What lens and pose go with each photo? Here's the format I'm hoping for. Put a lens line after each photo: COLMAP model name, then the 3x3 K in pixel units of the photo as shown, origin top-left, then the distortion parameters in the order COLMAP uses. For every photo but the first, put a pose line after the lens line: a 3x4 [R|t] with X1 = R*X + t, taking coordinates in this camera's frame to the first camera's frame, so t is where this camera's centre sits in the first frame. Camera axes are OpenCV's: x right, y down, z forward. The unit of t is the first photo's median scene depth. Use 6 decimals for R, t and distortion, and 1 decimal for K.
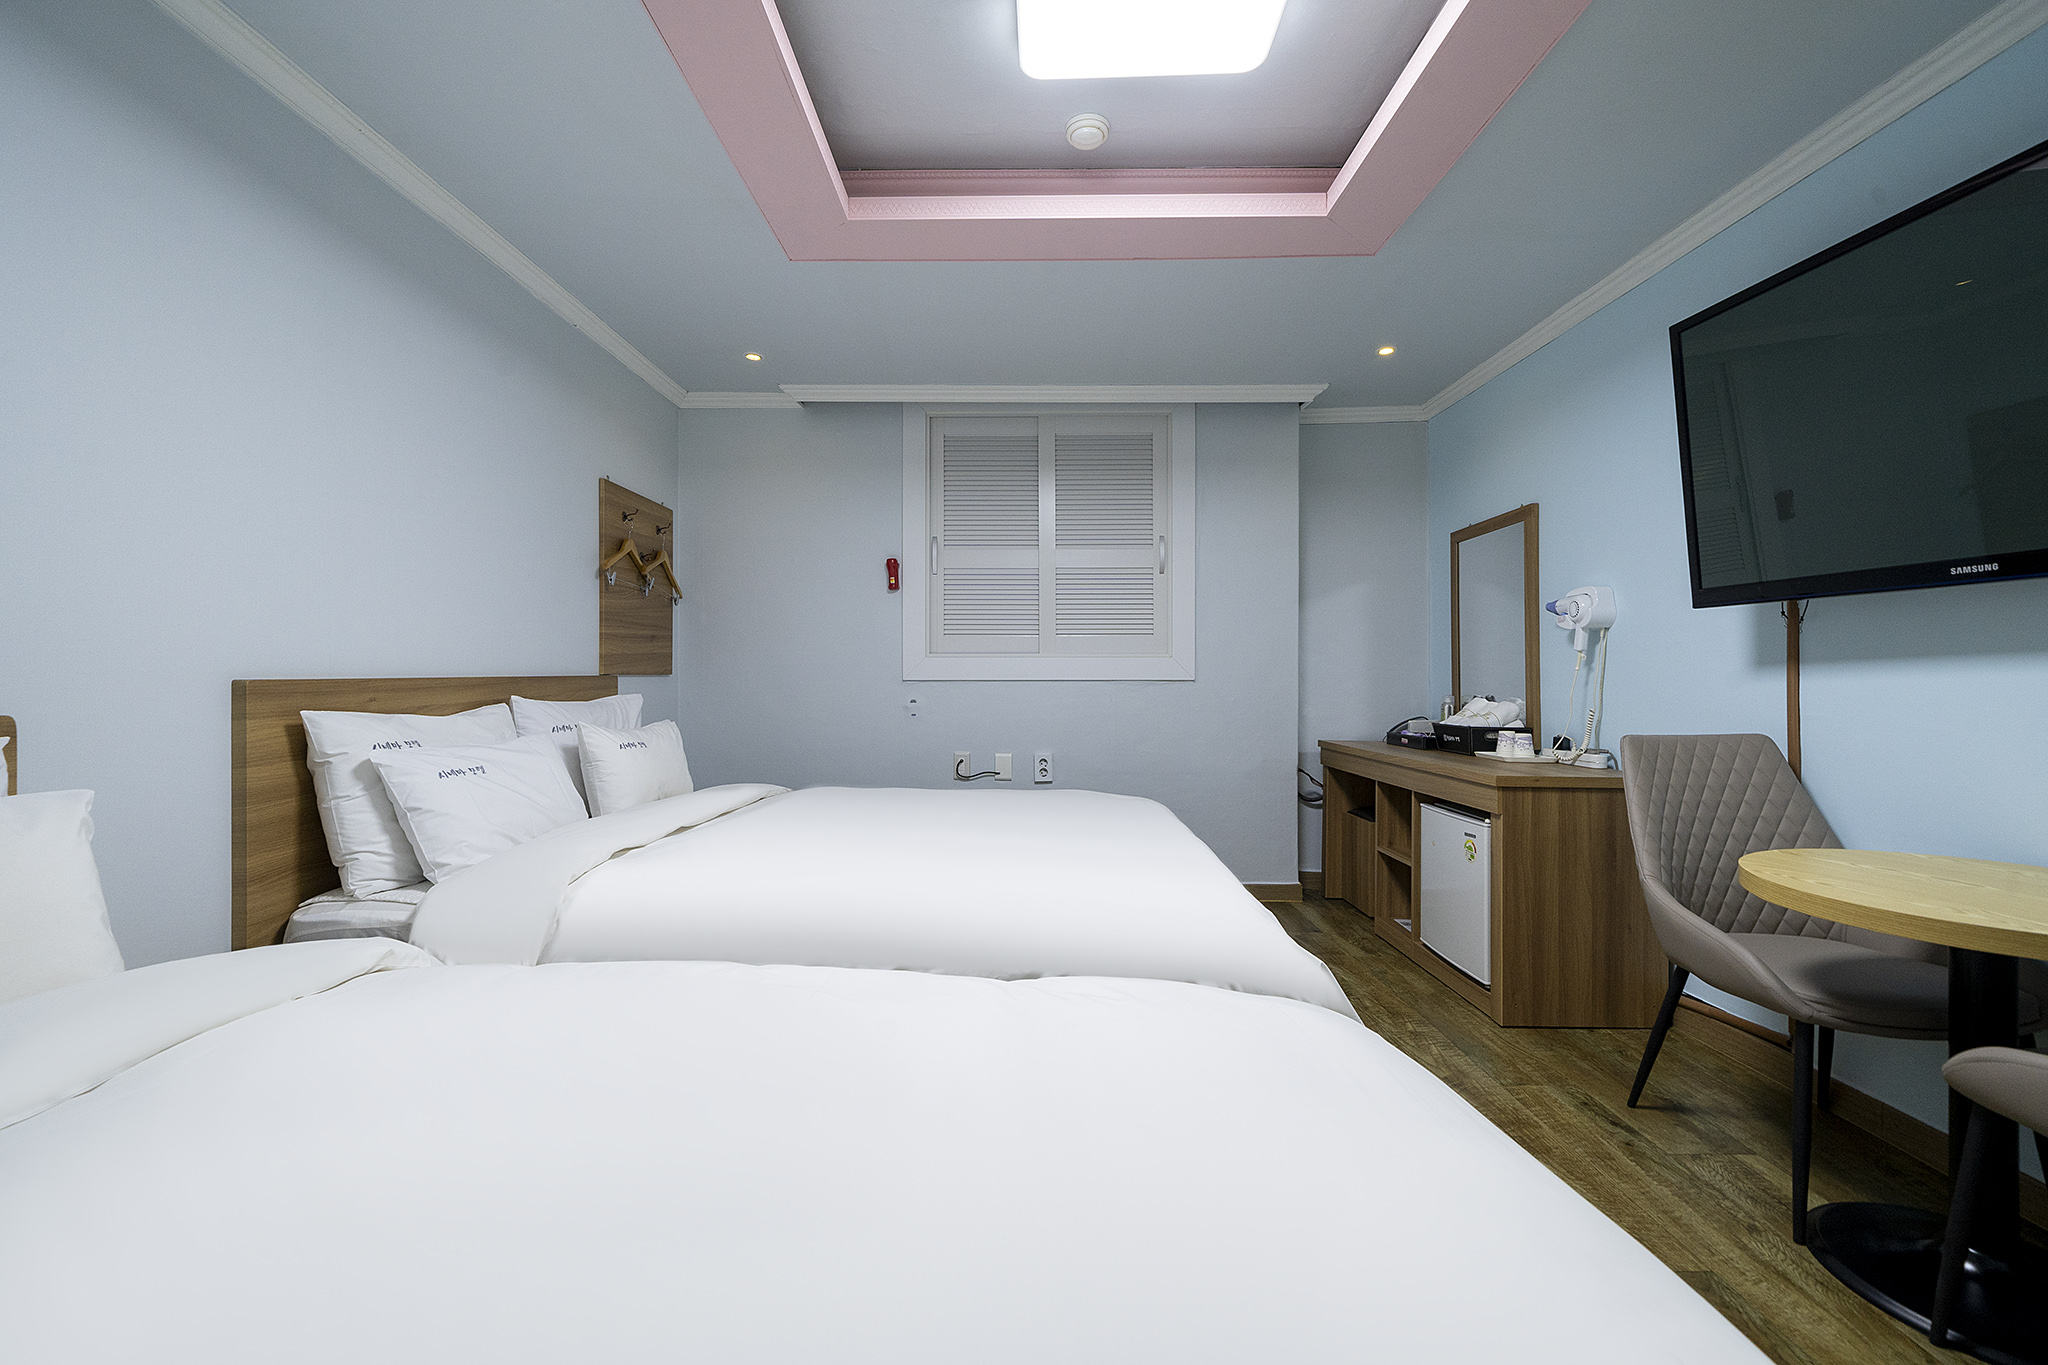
lens RADIAL K [[859.9, 0, 1011.8], [0, 859.9, 673.2], [0, 0, 1]] dist [0.001004, 0.000110]
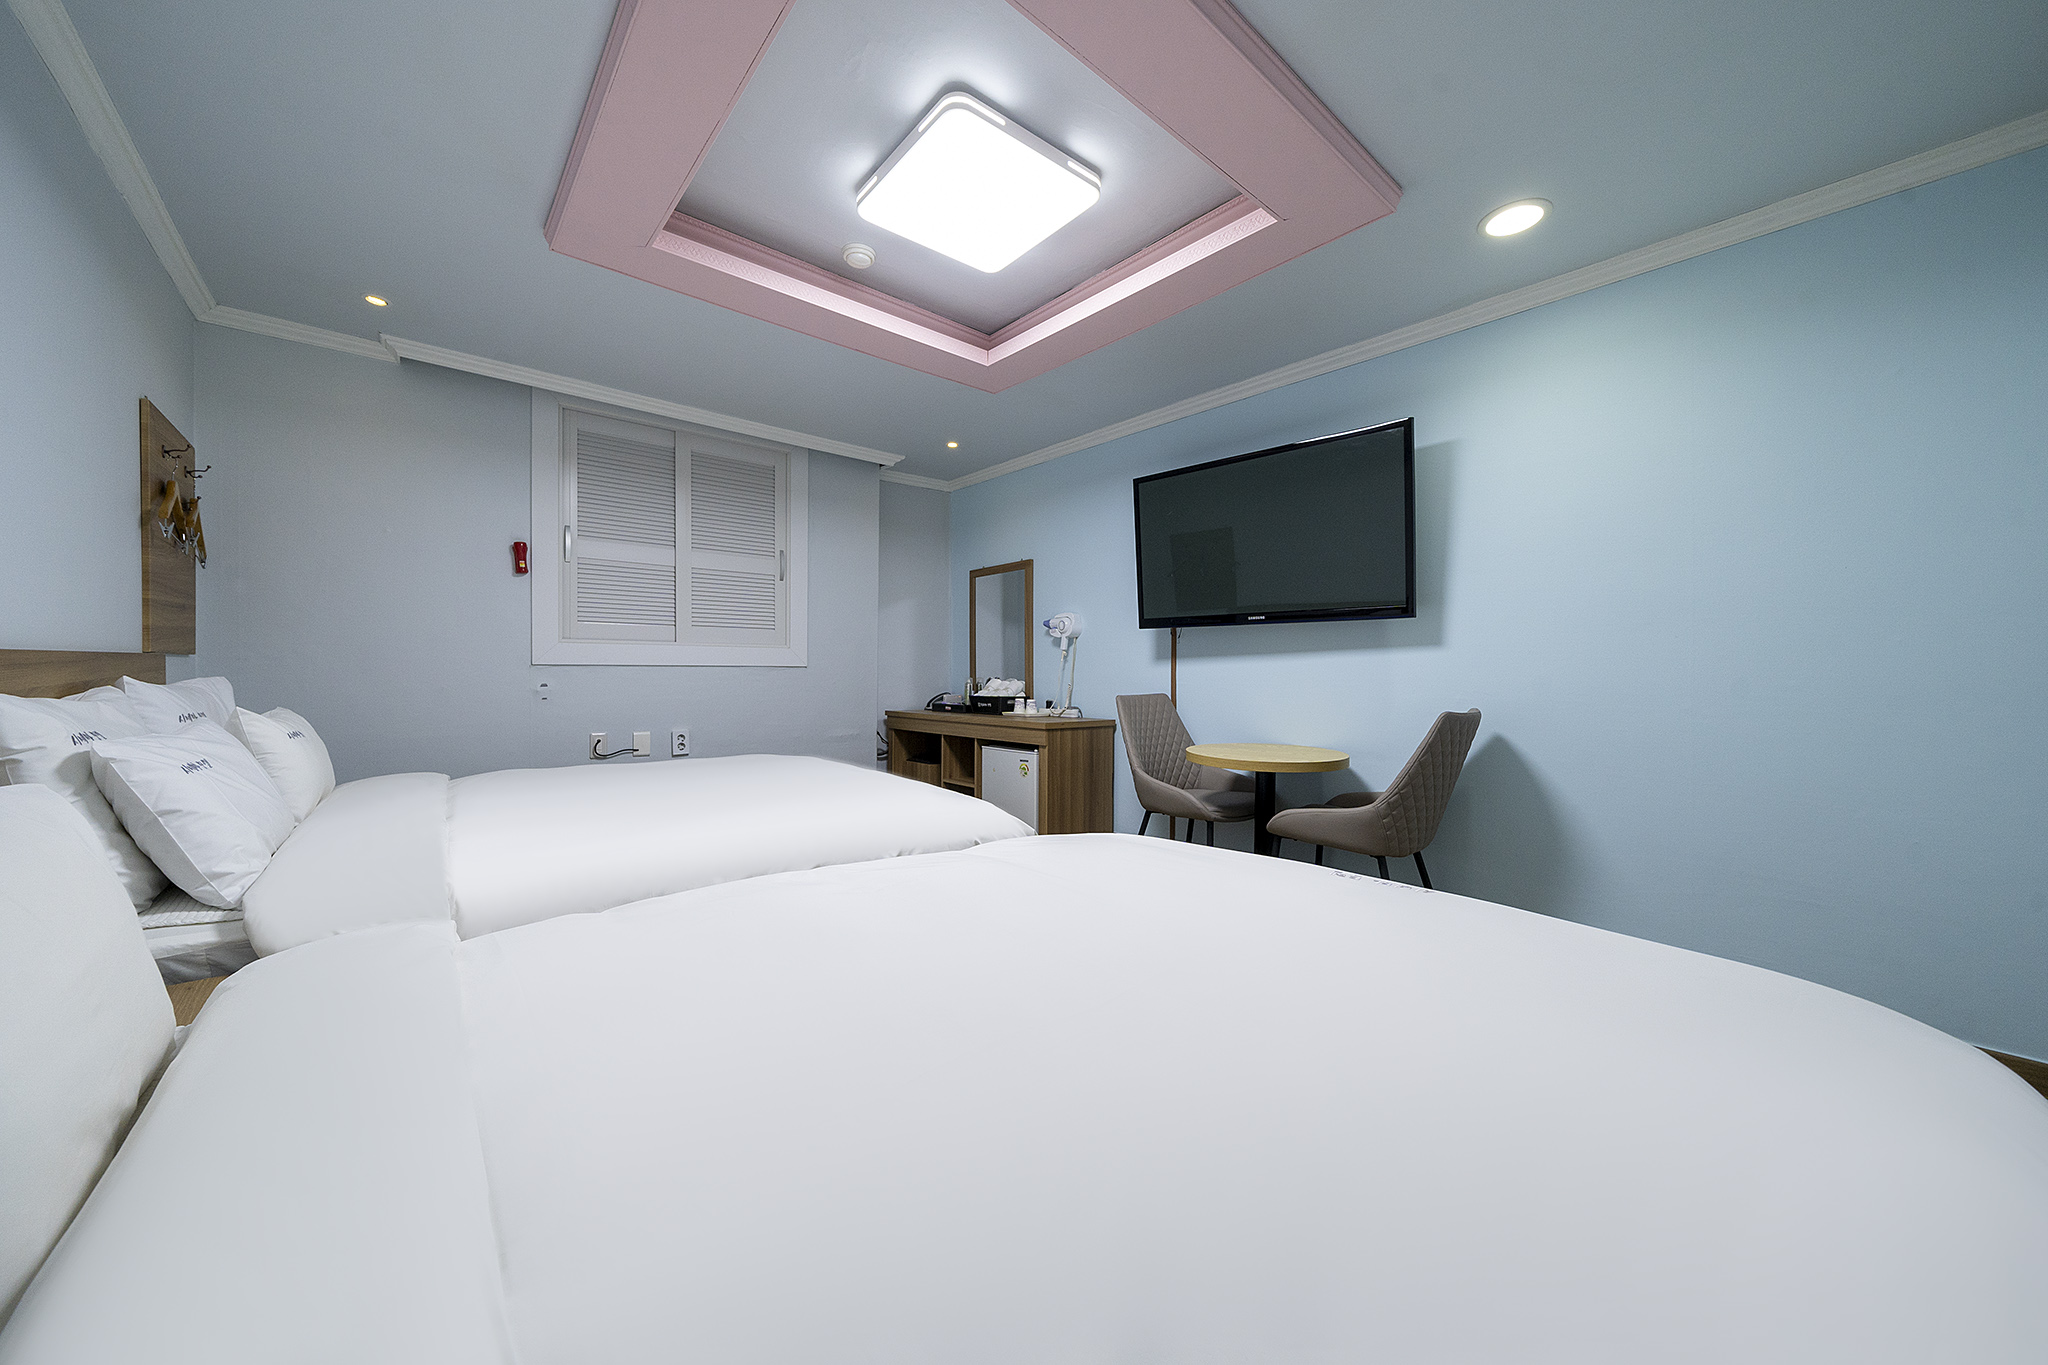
lens RADIAL K [[728.5, 0, 1024.0], [0, 728.5, 682.5], [0, 0, 1]] dist [-0.001079, -0.000132]
pose [[0.741498, -0.006989, 0.670918, -0.330352], [-0.007813, 0.999788, 0.019050, 0.010396], [-0.670909, -0.019367, 0.741287, -0.022459]]
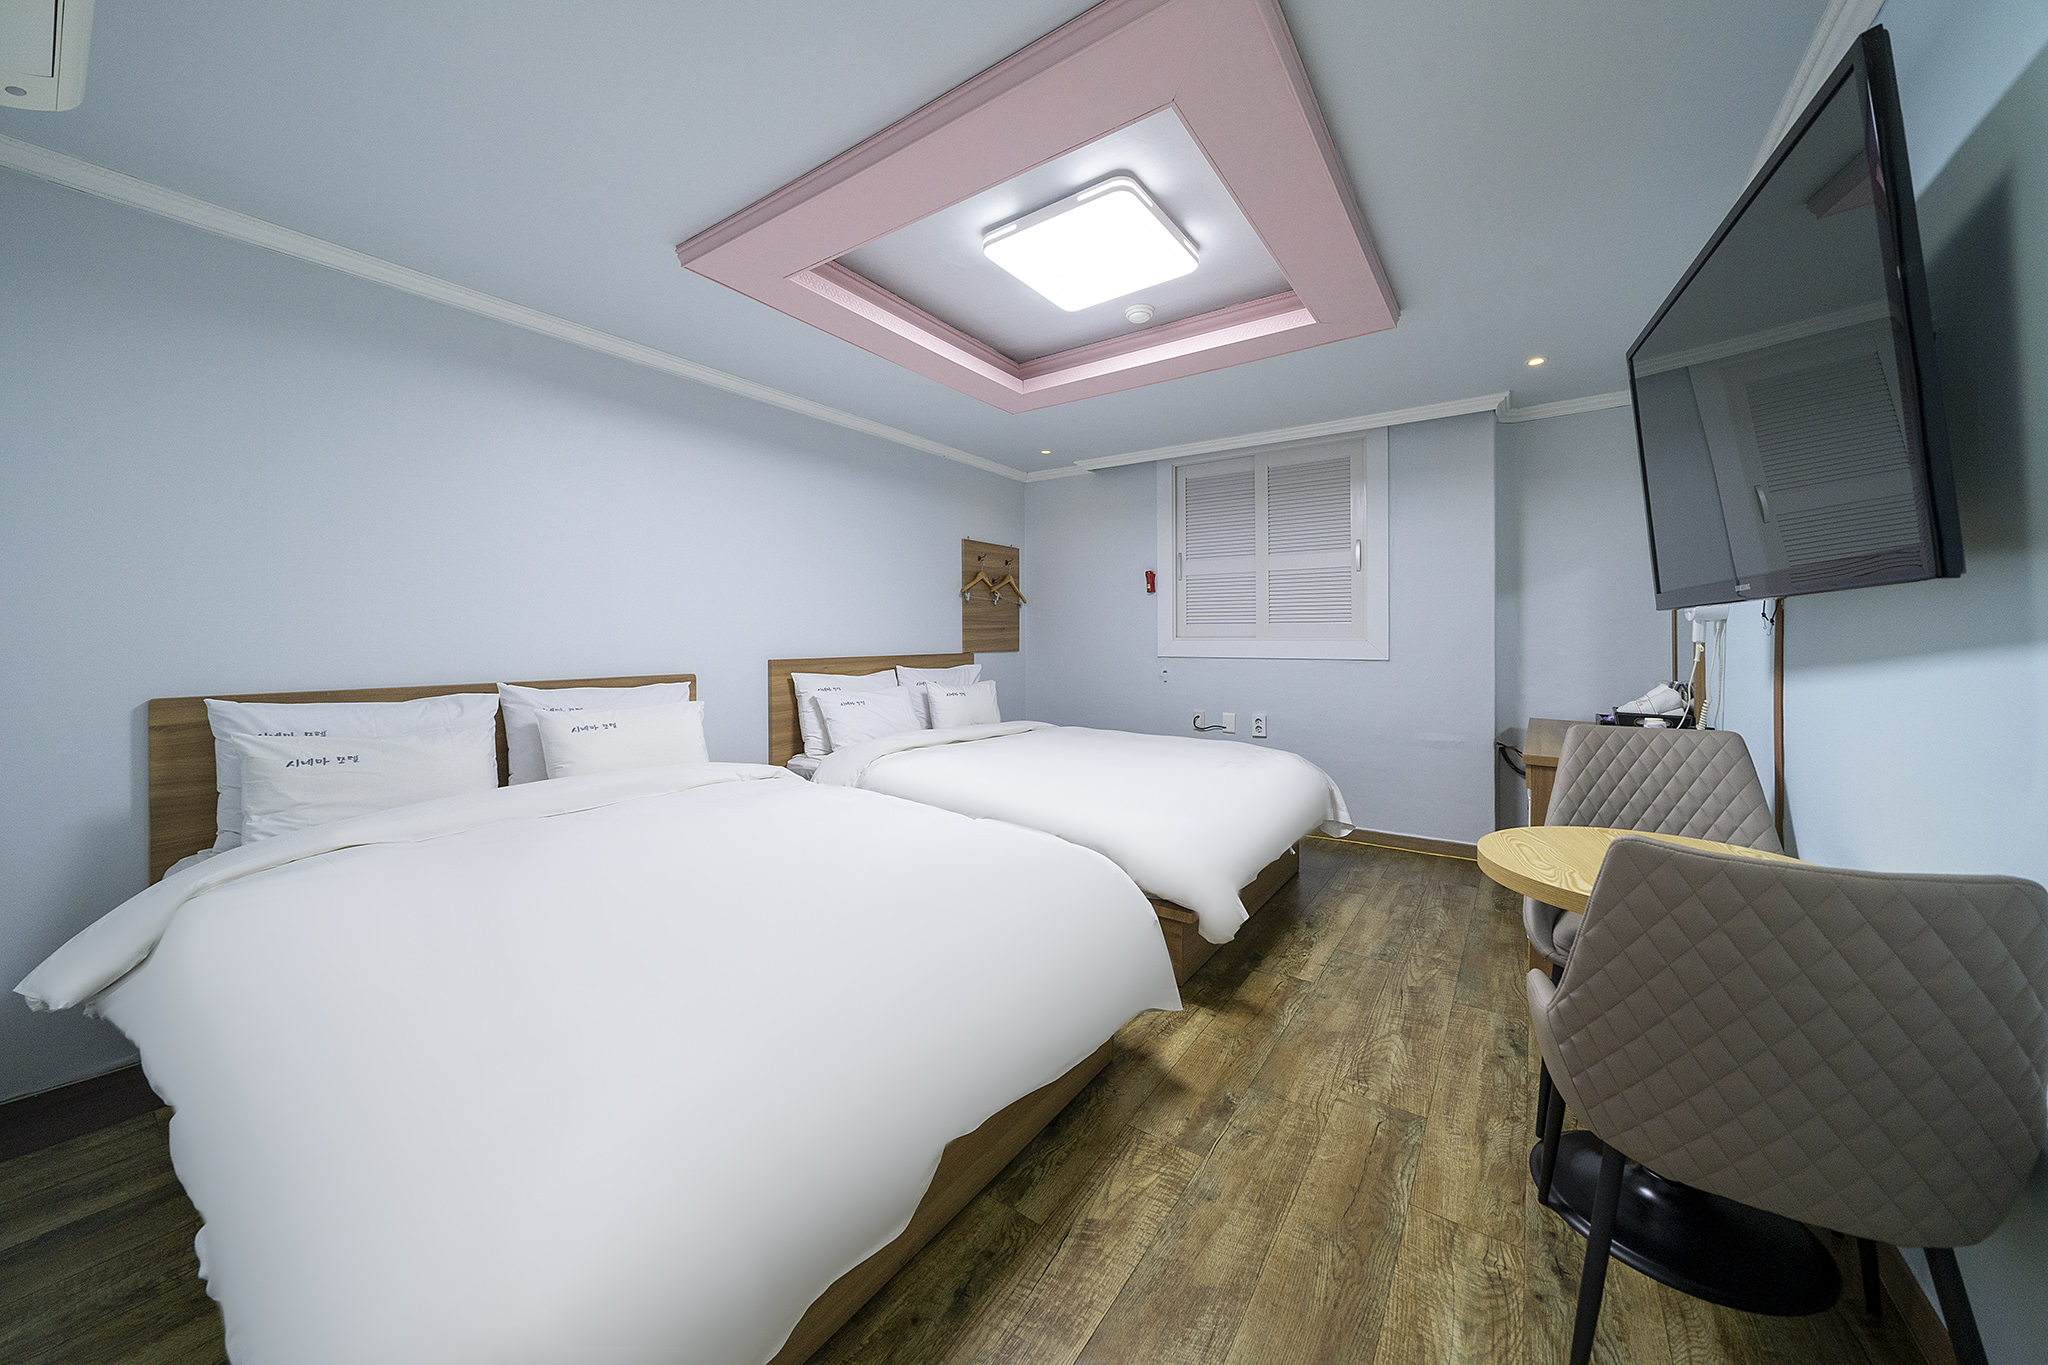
lens RADIAL K [[731.5, 0, 995.1], [0, 731.5, 638.5], [0, 0, 1]] dist [-0.000775, -0.000028]
pose [[0.810076, -0.000348, -0.586325, 0.437327], [0.001395, 0.999998, 0.001335, -0.028661], [0.586324, -0.001899, 0.810075, -0.152736]]
